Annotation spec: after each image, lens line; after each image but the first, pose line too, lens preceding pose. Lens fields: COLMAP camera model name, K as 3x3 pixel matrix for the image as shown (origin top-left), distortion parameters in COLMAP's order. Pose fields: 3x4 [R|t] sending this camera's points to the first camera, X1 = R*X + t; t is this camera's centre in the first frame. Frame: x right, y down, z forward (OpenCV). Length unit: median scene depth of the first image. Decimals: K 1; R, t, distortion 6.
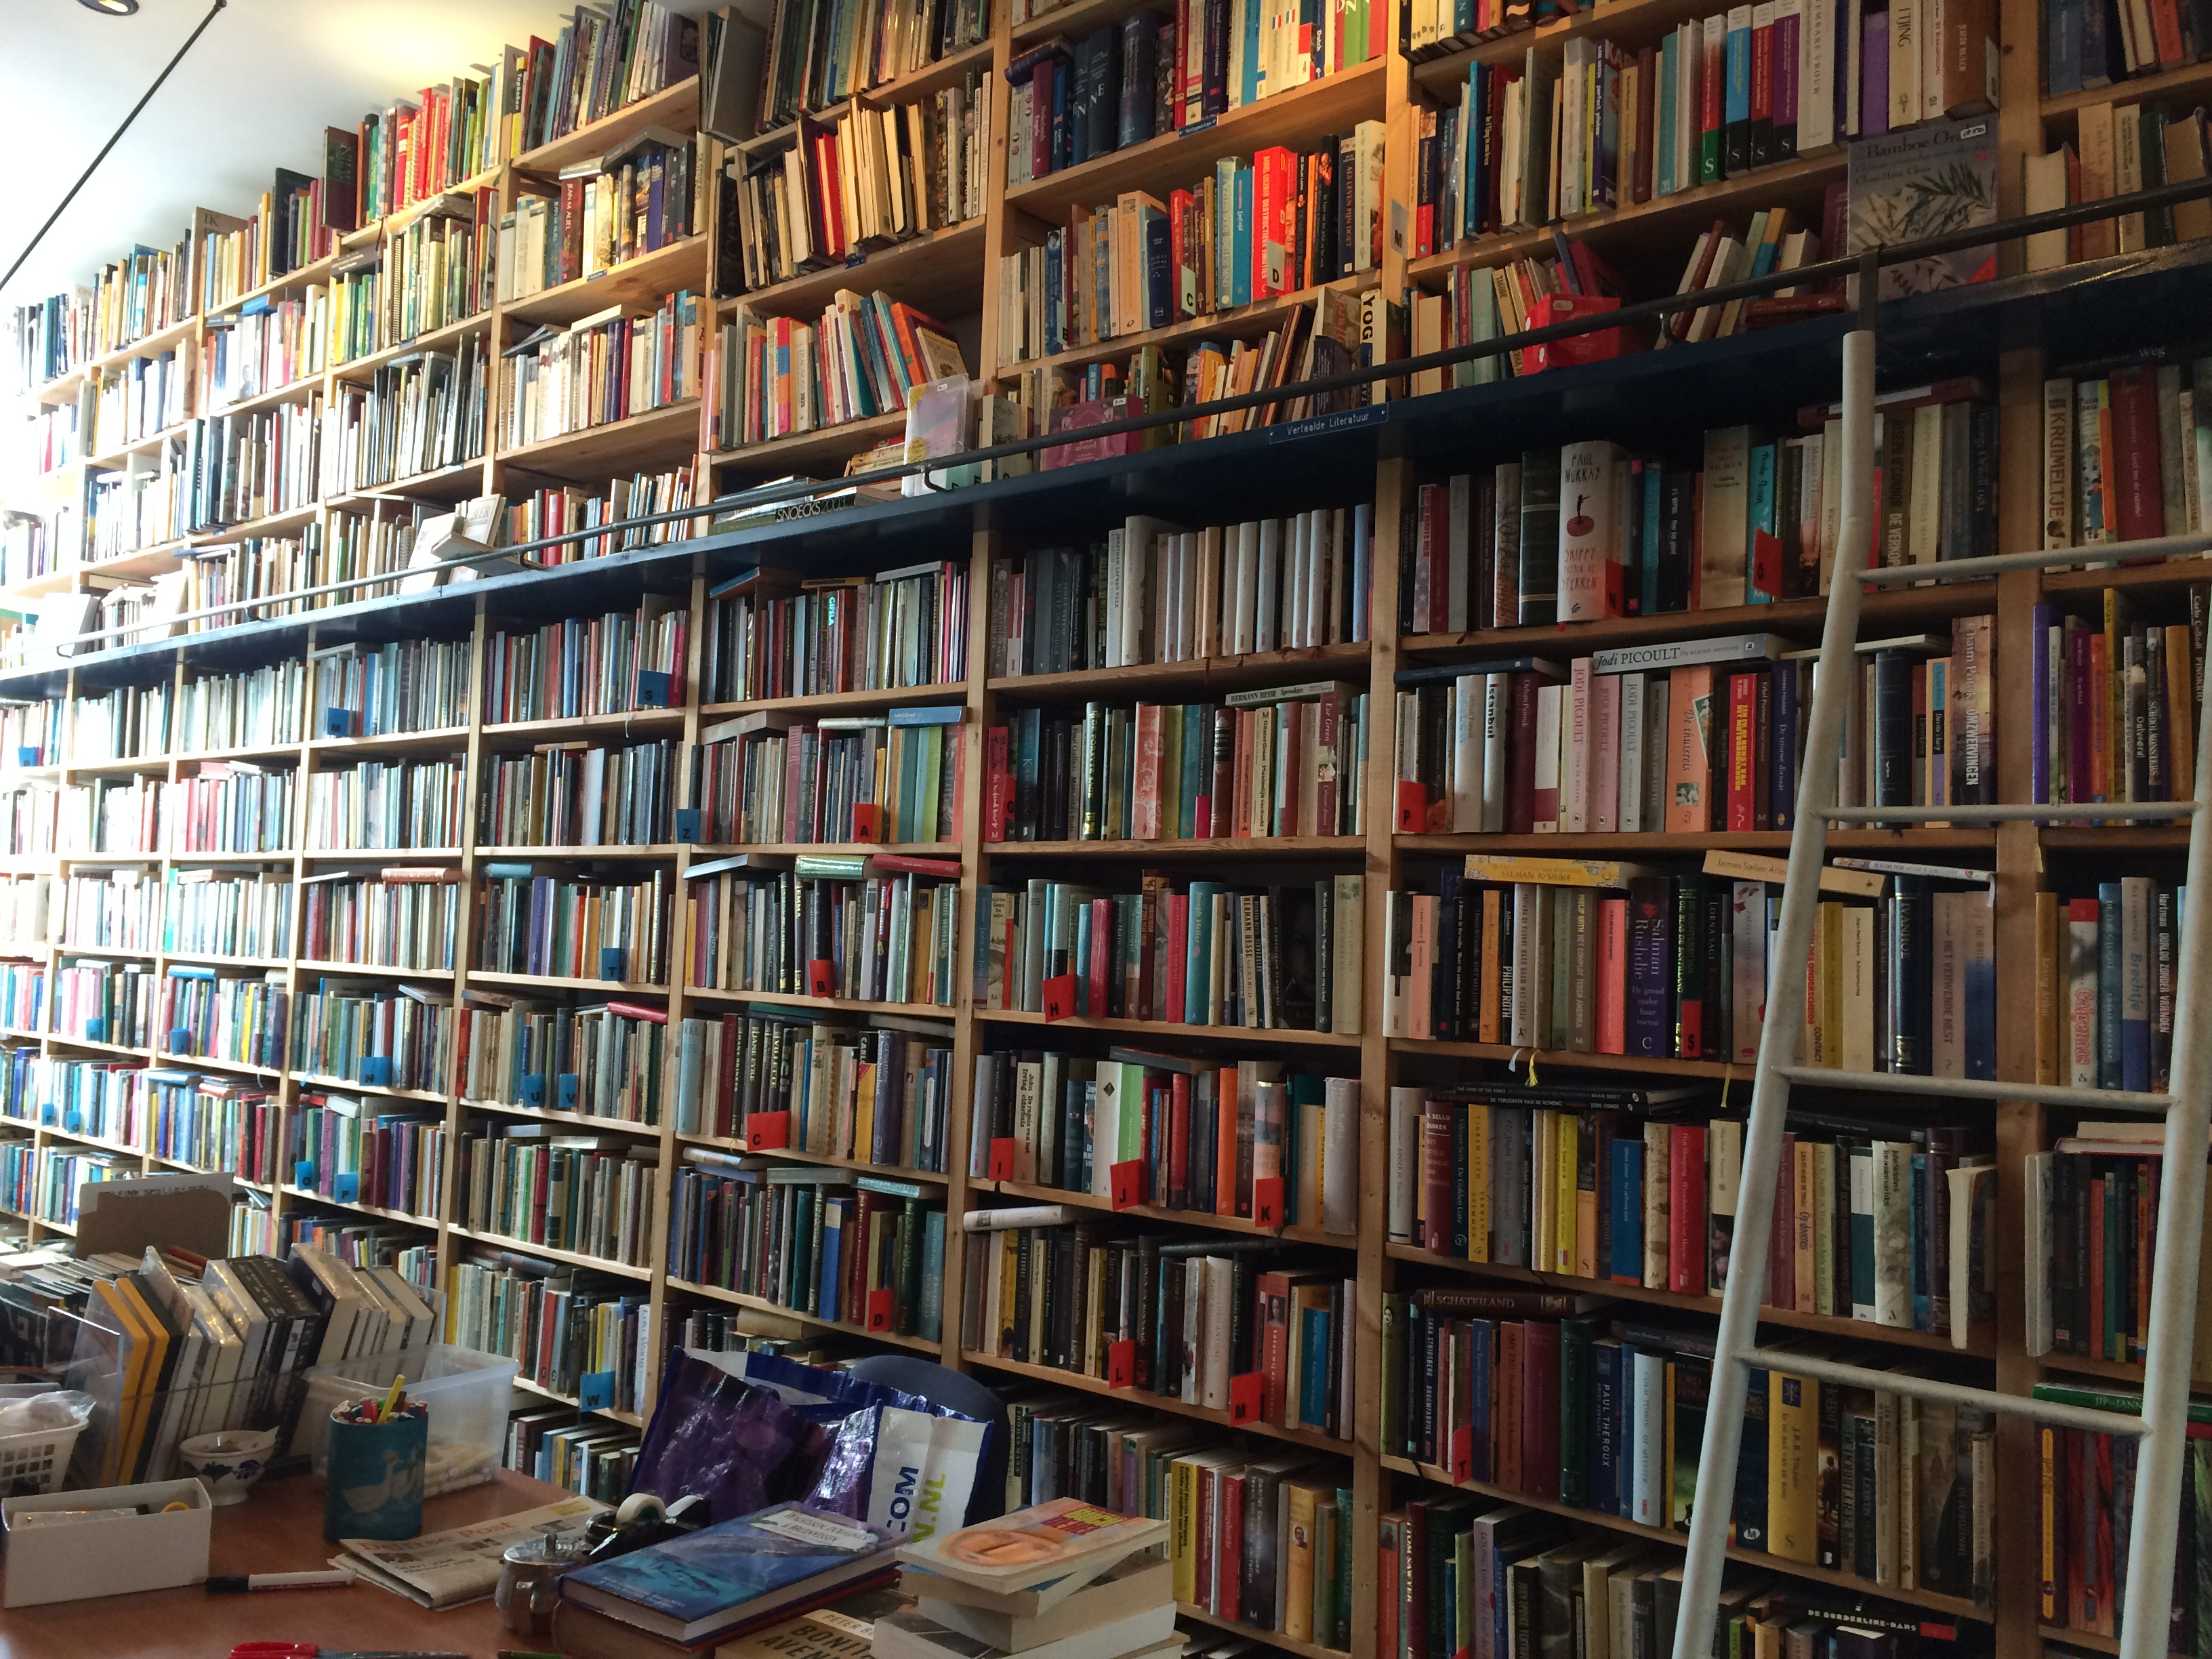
lens RADIAL K [[1862.3, 0, 1106.0], [0, 1862.3, 829.5], [0, 0, 1]] dist [0.111138, -0.146206]
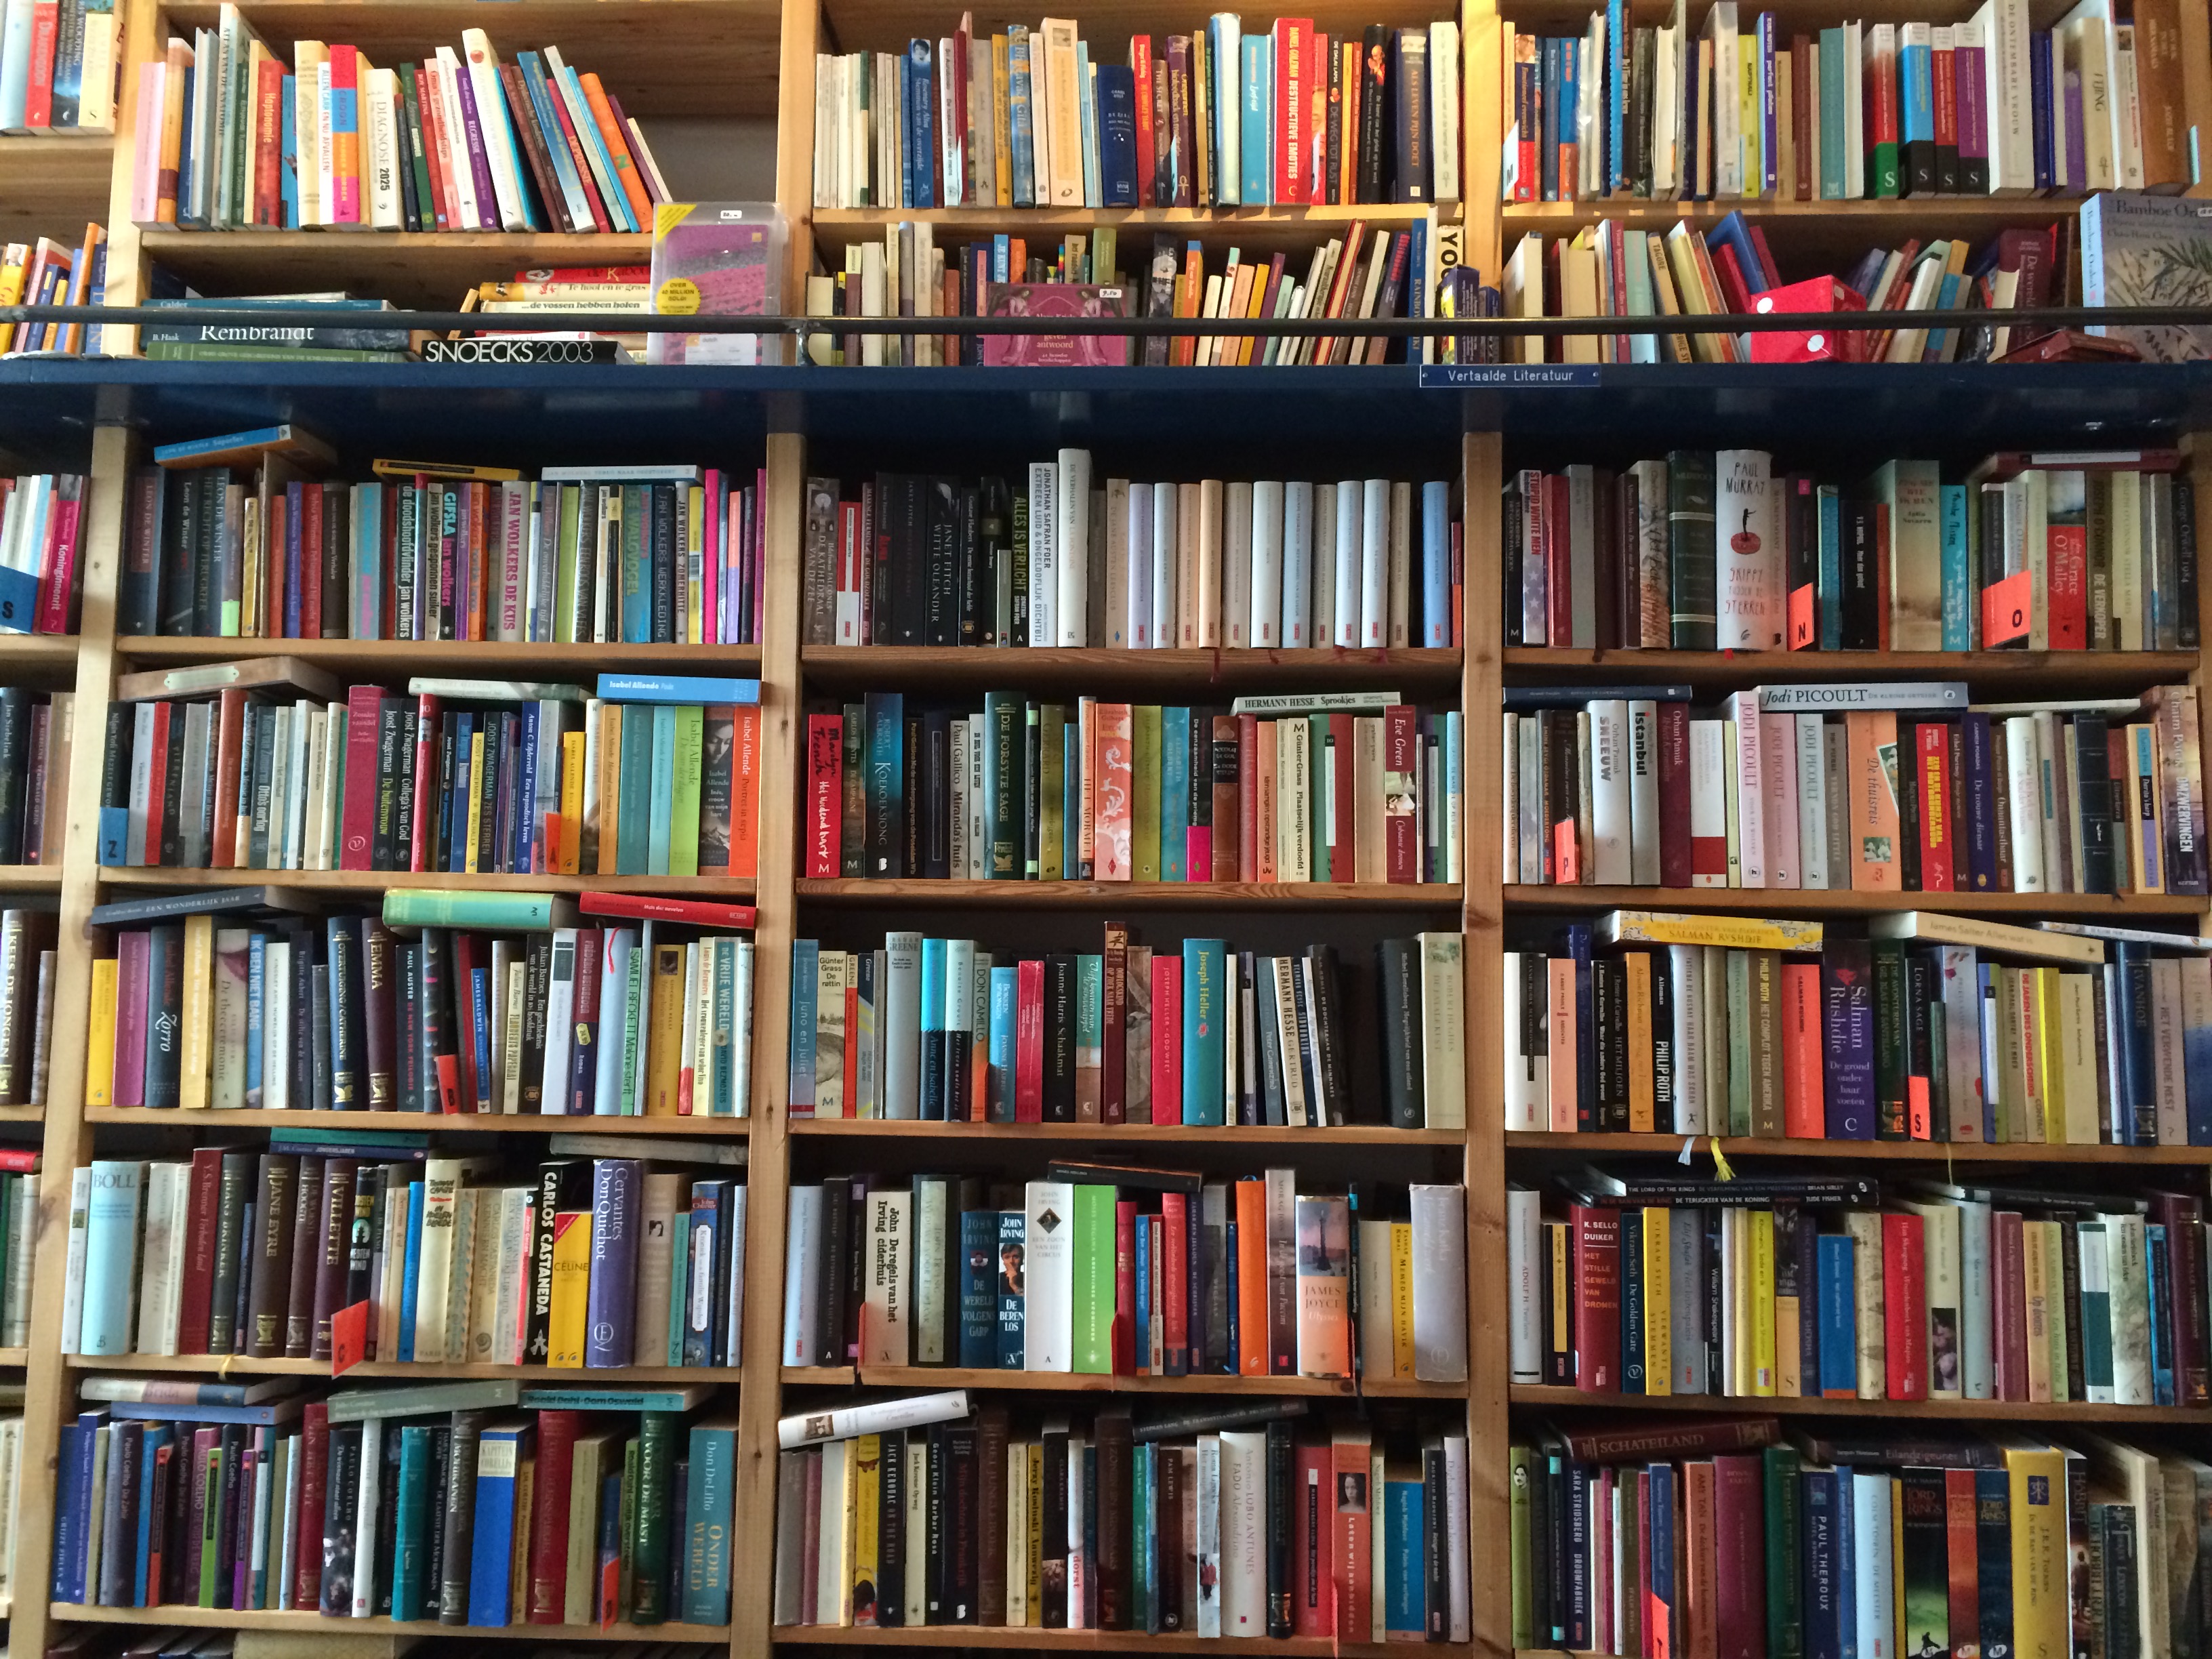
lens RADIAL K [[1862.3, 0, 1106.0], [0, 1862.3, 829.5], [0, 0, 1]] dist [0.111138, -0.146206]
pose [[0.774616, 0.038025, 0.631288, -0.480991], [-0.026353, 0.999265, -0.027855, 0.005989], [-0.631882, 0.004941, 0.775048, 0.444391]]
